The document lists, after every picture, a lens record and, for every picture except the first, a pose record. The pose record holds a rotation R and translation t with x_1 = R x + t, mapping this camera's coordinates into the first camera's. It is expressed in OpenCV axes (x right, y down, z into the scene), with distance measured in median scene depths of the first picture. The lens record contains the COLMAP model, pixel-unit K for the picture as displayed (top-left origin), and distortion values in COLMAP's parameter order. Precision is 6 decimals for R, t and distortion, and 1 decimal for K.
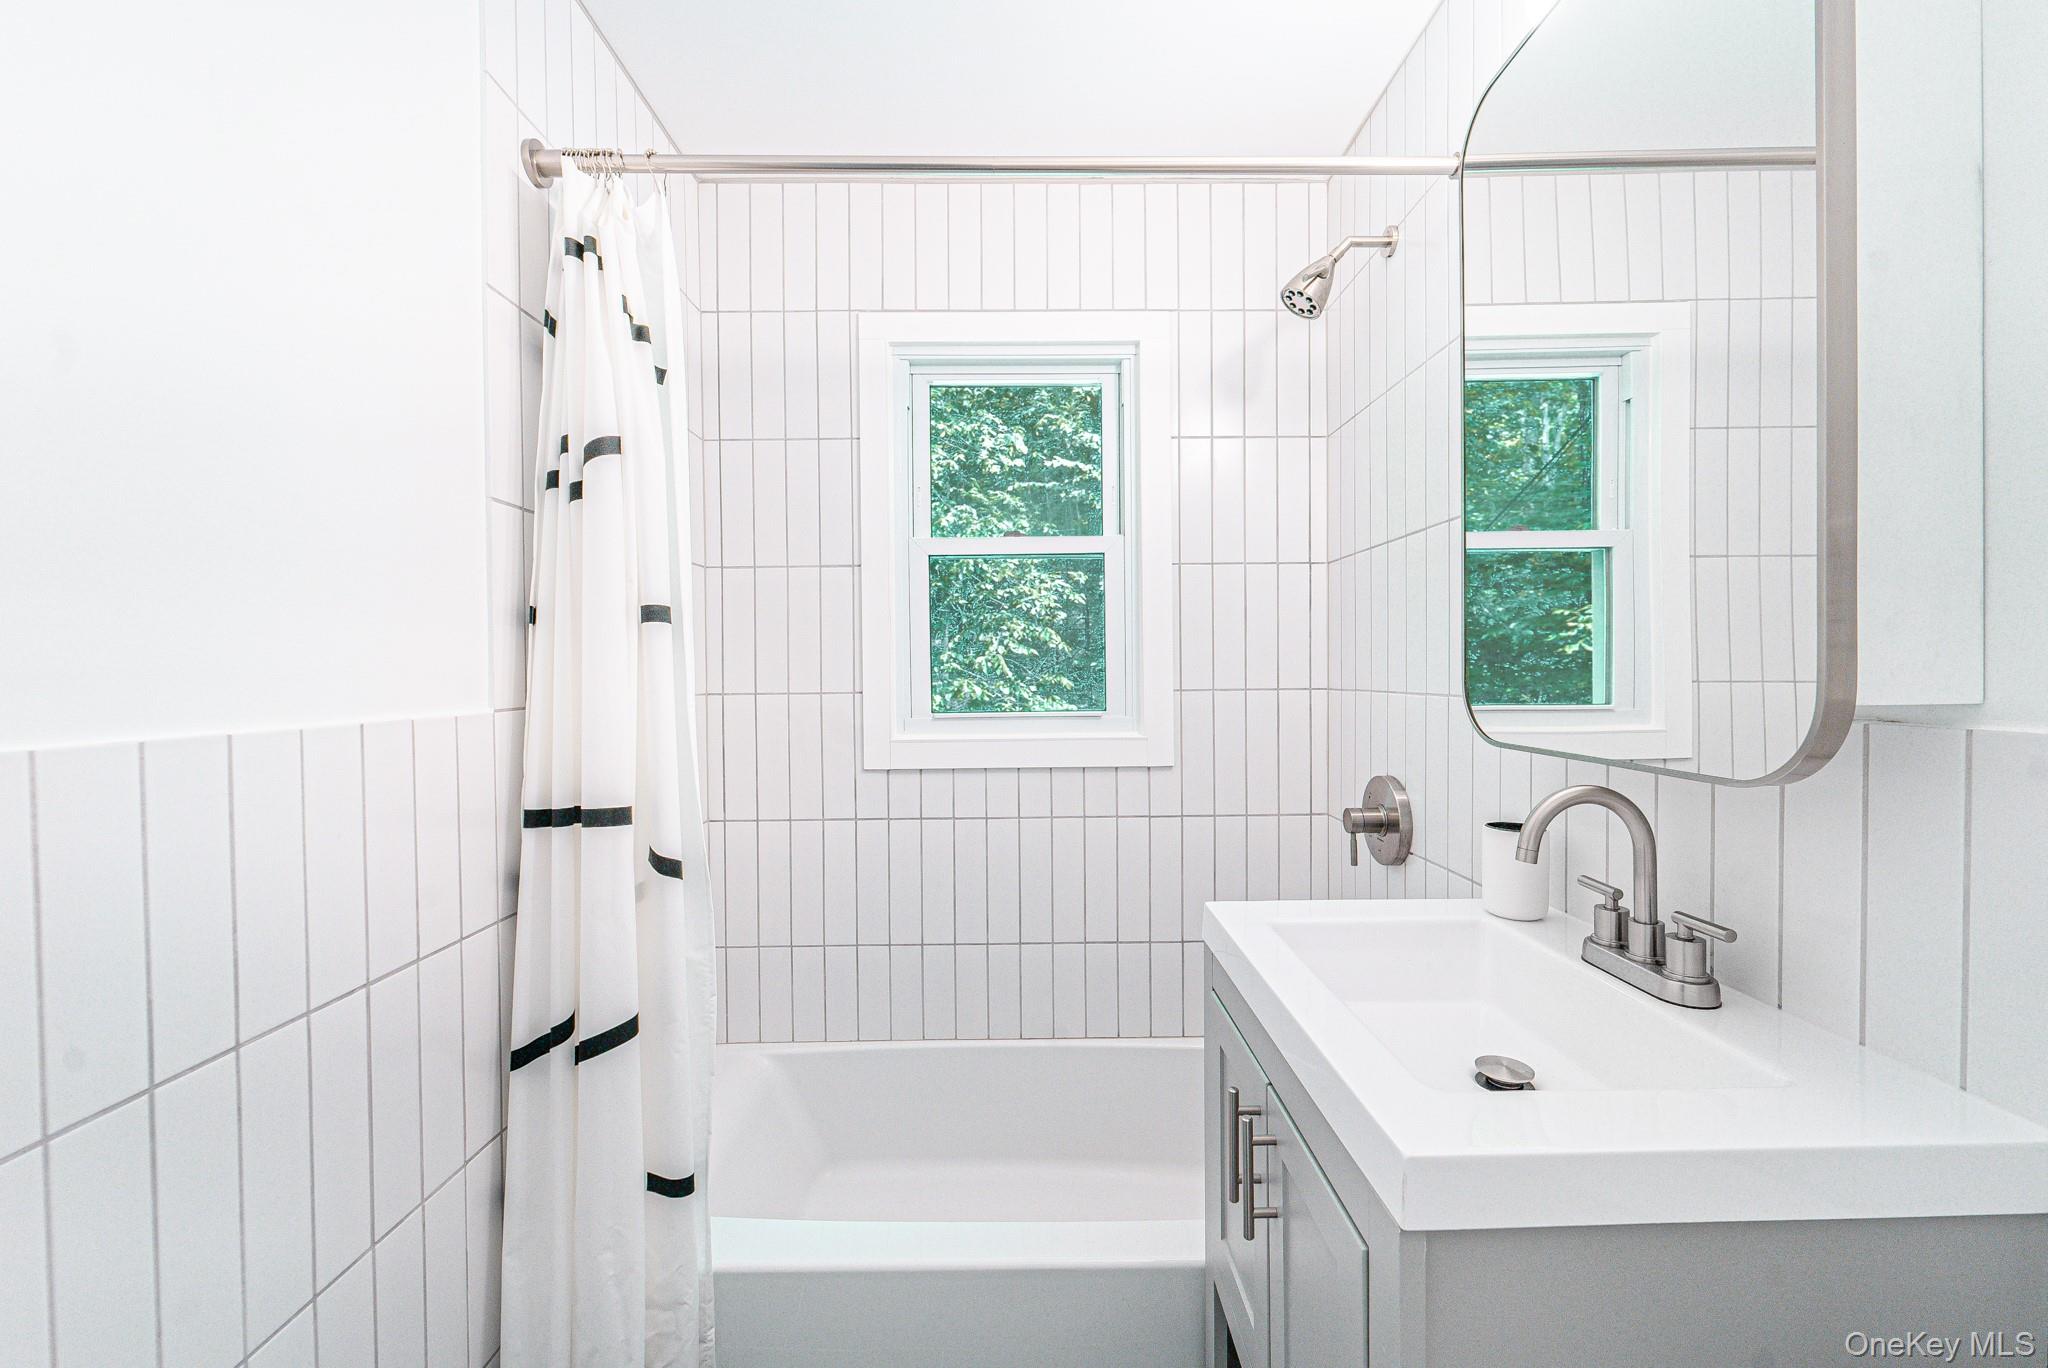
lens RADIAL K [[818.2, 0, 1028.2], [0, 818.2, 683.1], [0, 0, 1]] dist [-0.000002, -0.000731]
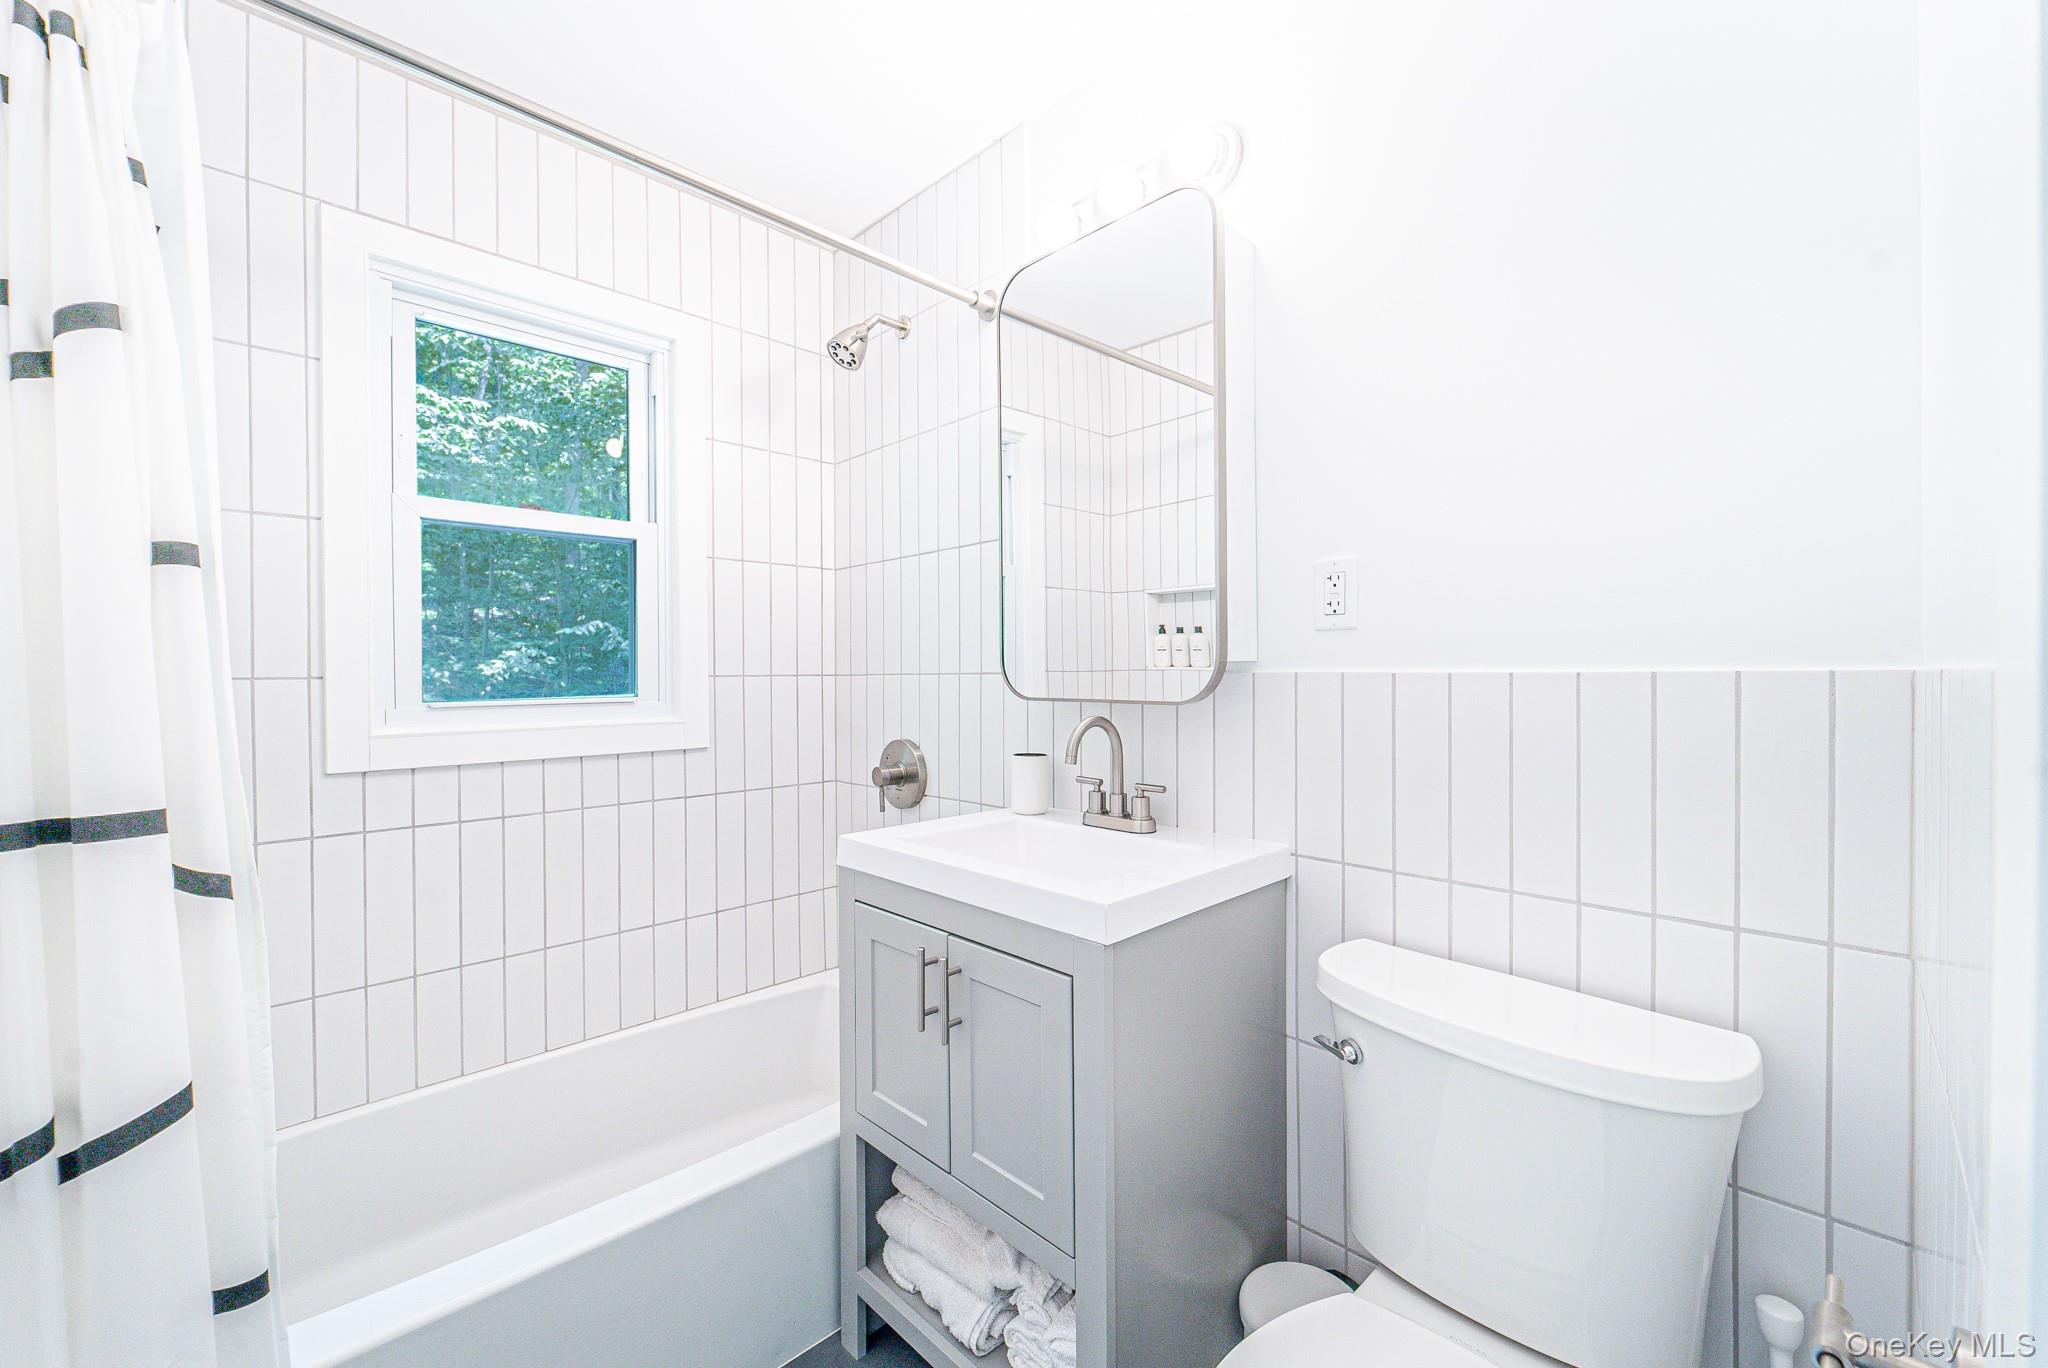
lens RADIAL K [[818.2, 0, 1028.2], [0, 818.2, 683.1], [0, 0, 1]] dist [-0.000002, -0.000731]
pose [[0.715731, -0.003406, 0.698367, -0.322449], [0.011535, 0.999909, -0.006946, 0.036531], [-0.698280, 0.013027, 0.715706, -0.060333]]
